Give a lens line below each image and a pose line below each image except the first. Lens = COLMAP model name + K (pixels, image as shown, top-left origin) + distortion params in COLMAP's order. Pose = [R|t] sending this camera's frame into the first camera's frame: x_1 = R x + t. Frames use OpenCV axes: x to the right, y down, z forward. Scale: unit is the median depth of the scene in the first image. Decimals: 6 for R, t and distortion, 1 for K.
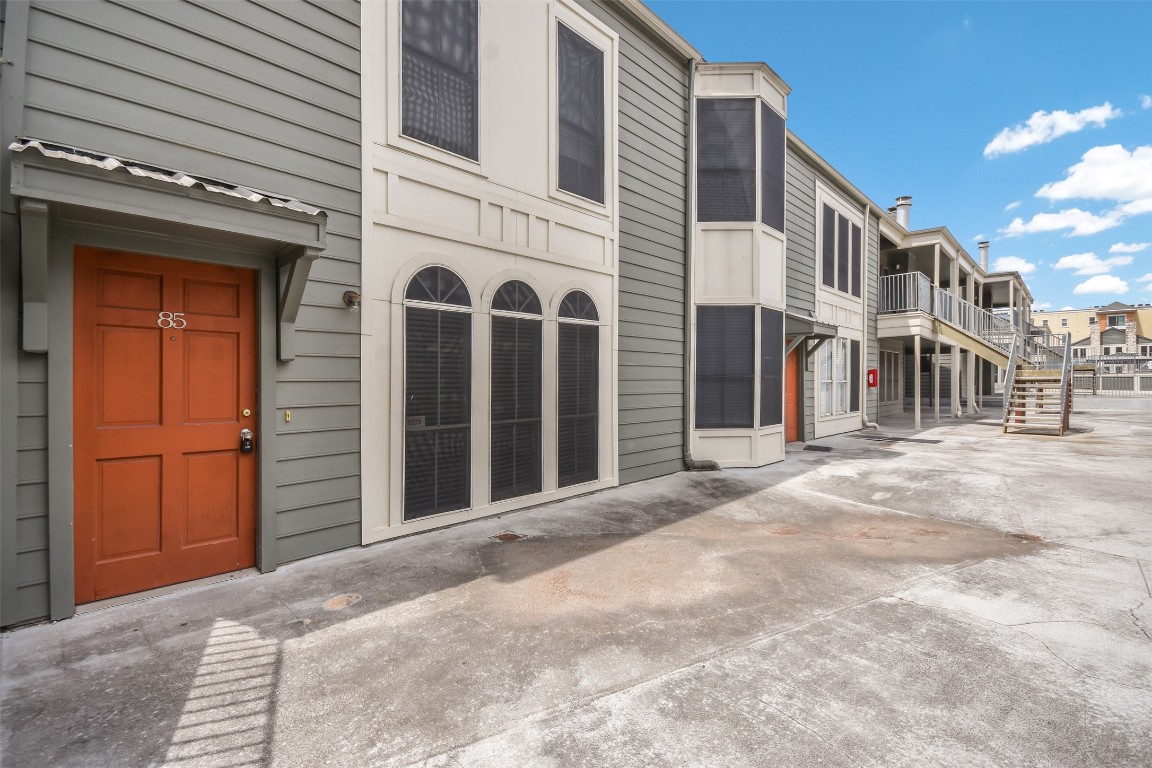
lens RADIAL K [[510.0, 0, 576.3], [0, 510.0, 380.6], [0, 0, 1]] dist [0.009594, -0.013769]
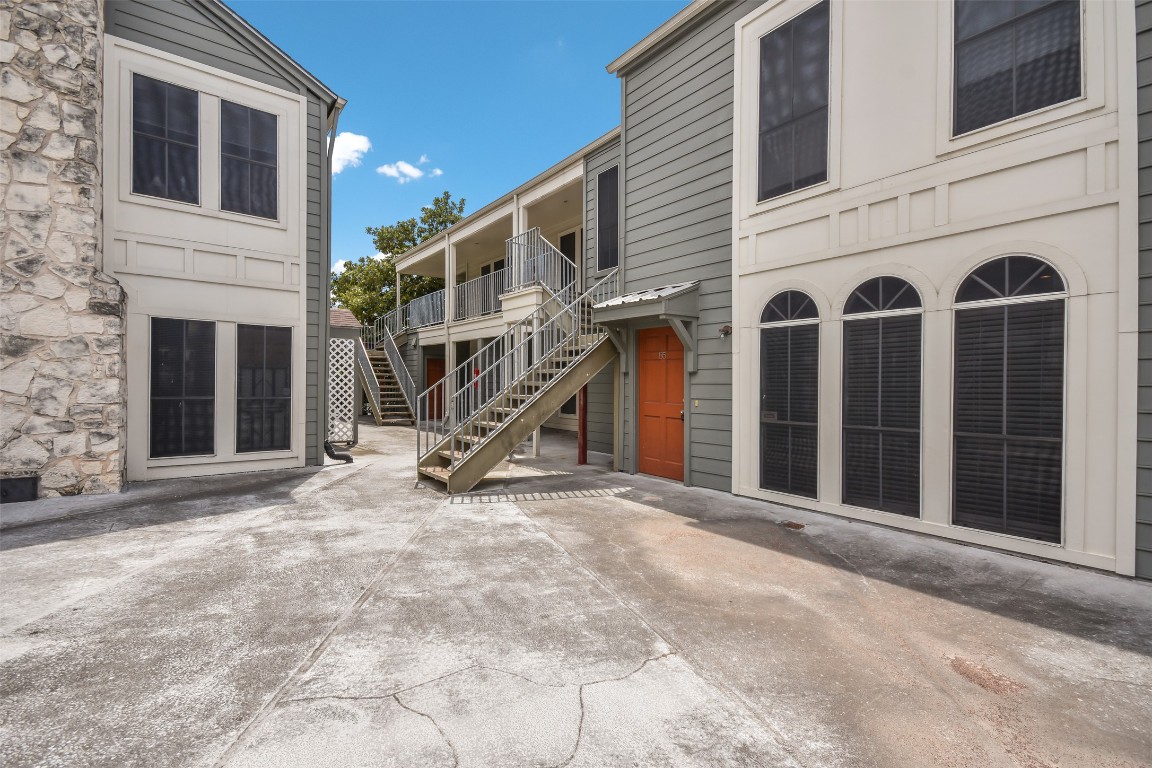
lens RADIAL K [[511.0, 0, 576.0], [0, 511.0, 384.0], [0, 0, 1]] dist [0.003045, 0.000016]
pose [[-0.138162, 0.008939, -0.990369, 1.142180], [-0.001167, 0.999957, 0.009188, -0.012800], [0.990409, 0.002425, -0.138146, 0.756087]]
